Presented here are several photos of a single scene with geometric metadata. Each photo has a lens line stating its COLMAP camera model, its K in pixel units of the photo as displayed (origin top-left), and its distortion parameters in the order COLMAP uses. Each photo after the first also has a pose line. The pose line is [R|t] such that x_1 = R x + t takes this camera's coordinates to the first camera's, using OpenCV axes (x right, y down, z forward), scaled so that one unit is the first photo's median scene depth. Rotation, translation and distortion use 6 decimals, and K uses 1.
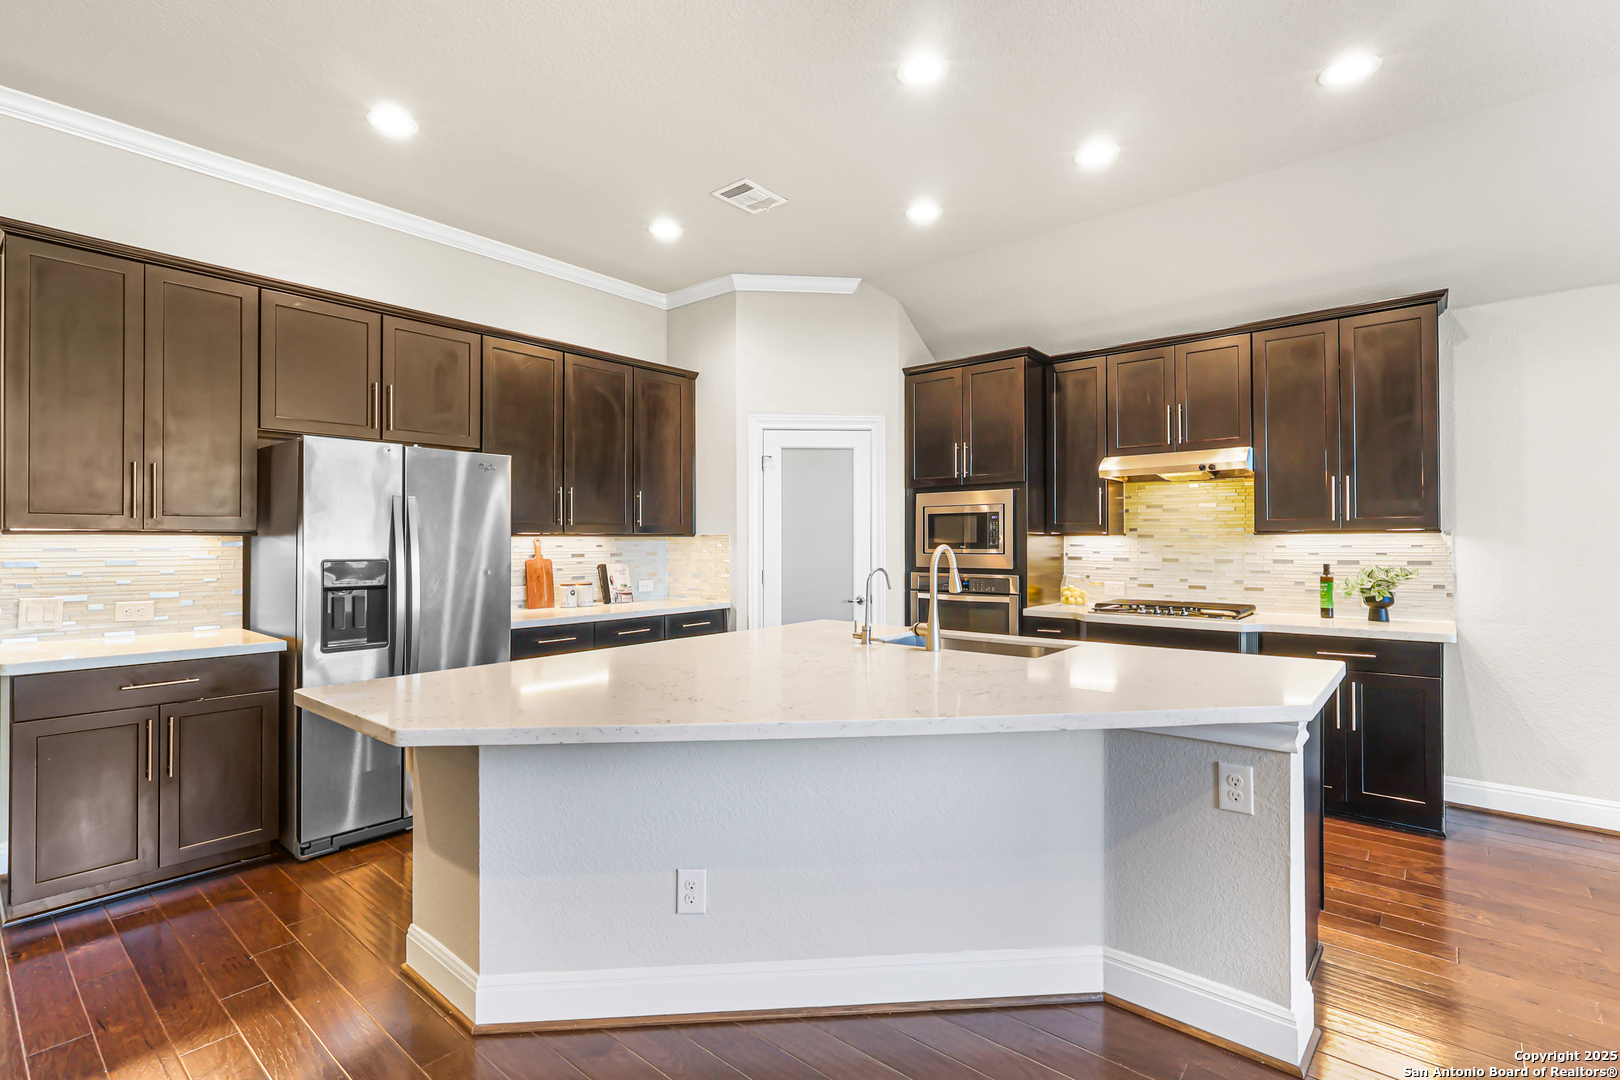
lens RADIAL K [[755.6, 0, 810.0], [0, 755.6, 540.0], [0, 0, 1]] dist [-0.005242, 0.005993]
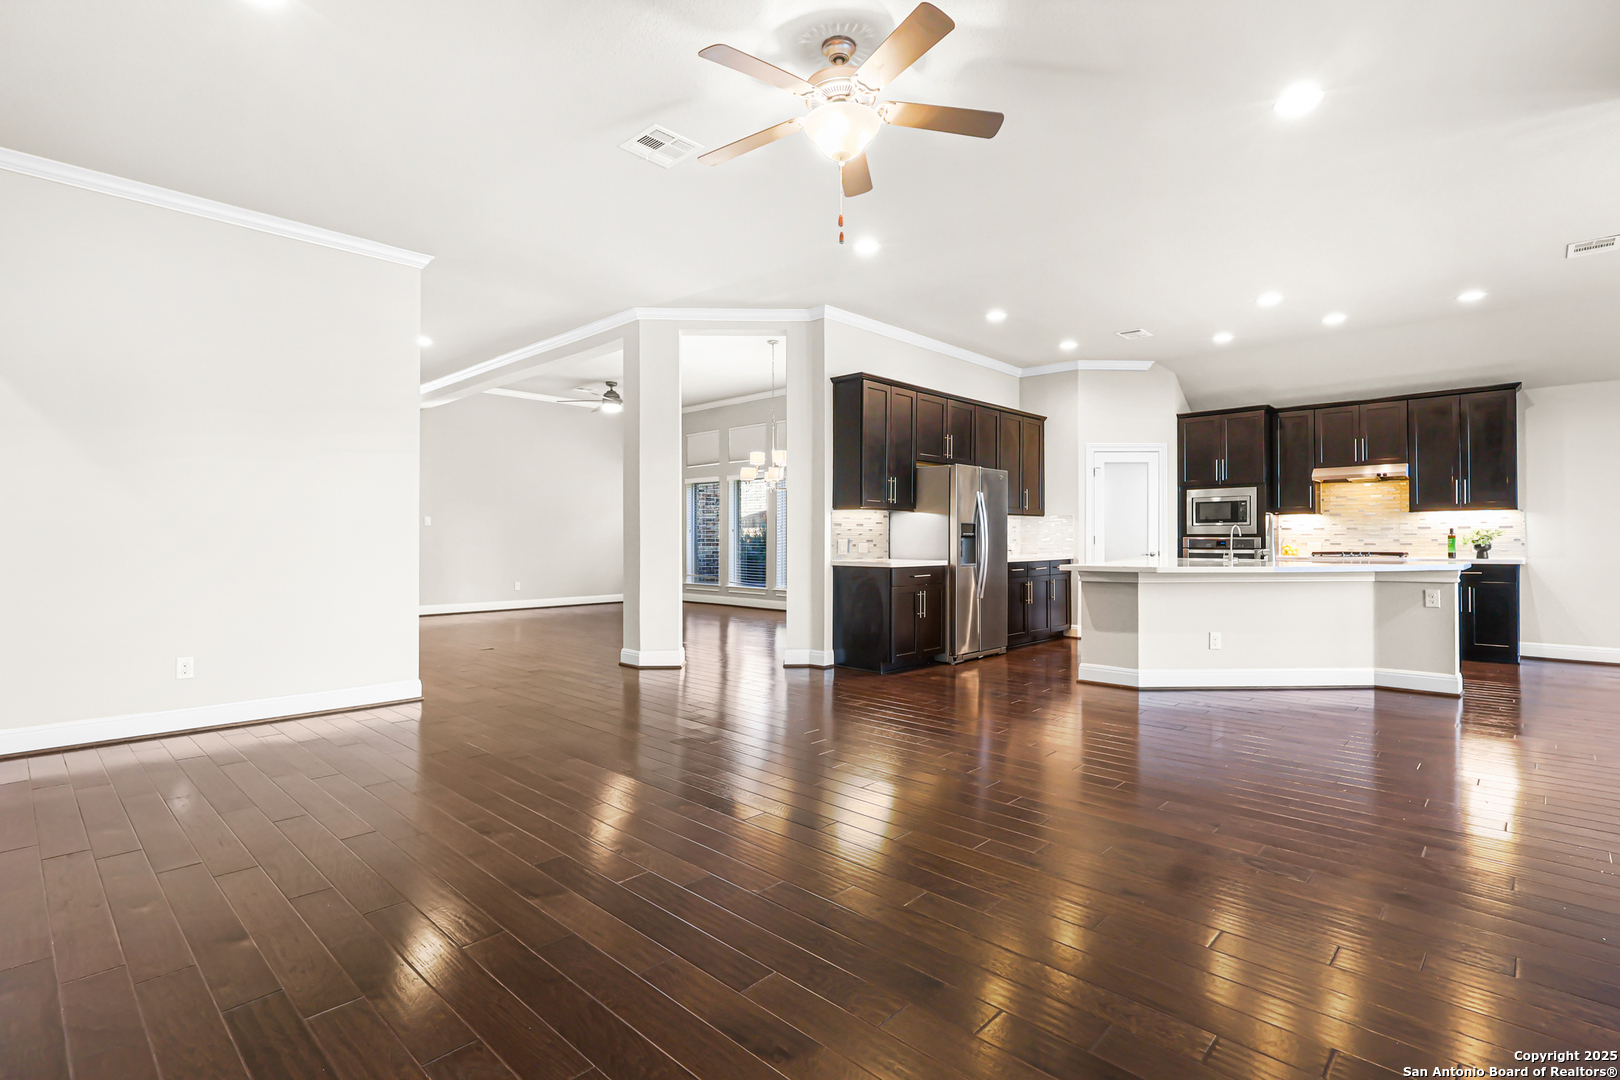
lens RADIAL K [[777.0, 0, 810.5], [0, 777.0, 536.3], [0, 0, 1]] dist [0.002316, 0.000924]
pose [[0.998623, 0.000590, -0.052450, -0.676081], [-0.000802, 0.999992, -0.004010, 0.054040], [0.052447, 0.004047, 0.998615, -0.847797]]
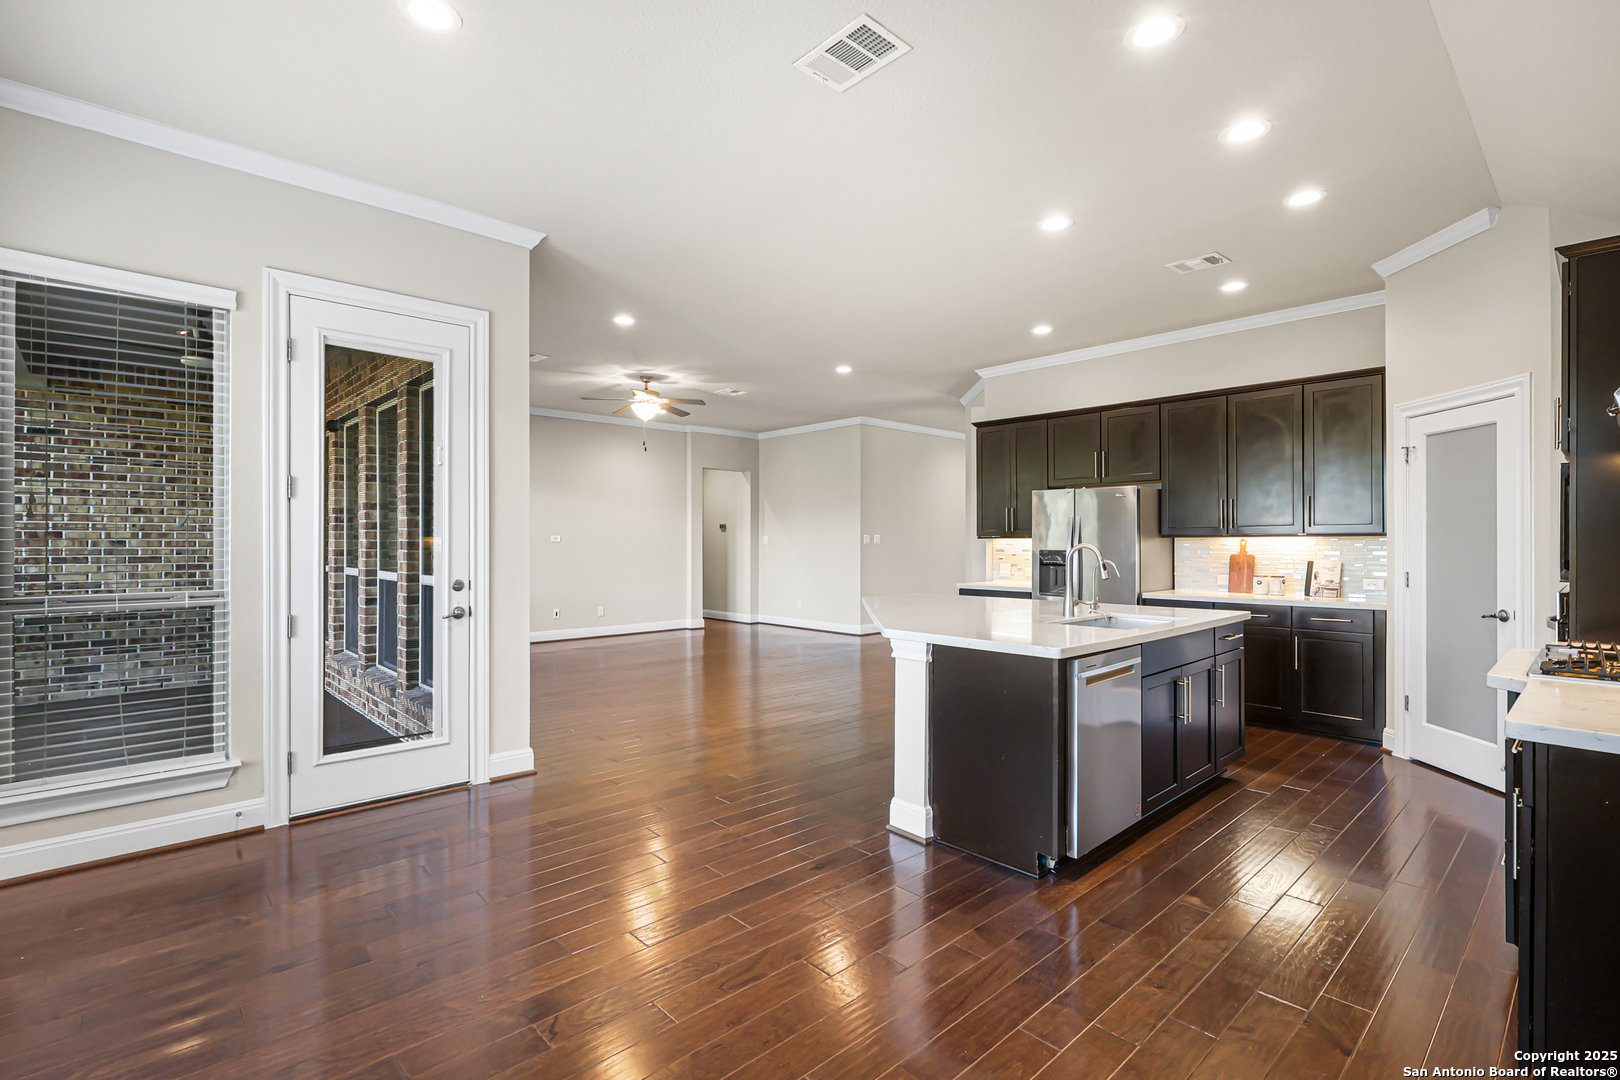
lens RADIAL K [[755.6, 0, 810.0], [0, 755.6, 540.0], [0, 0, 1]] dist [-0.005242, 0.005993]
pose [[-0.109998, -0.000702, -0.993932, 1.042207], [0.007551, 0.999970, -0.001542, -0.003637], [0.993903, -0.007675, -0.109989, 0.426448]]
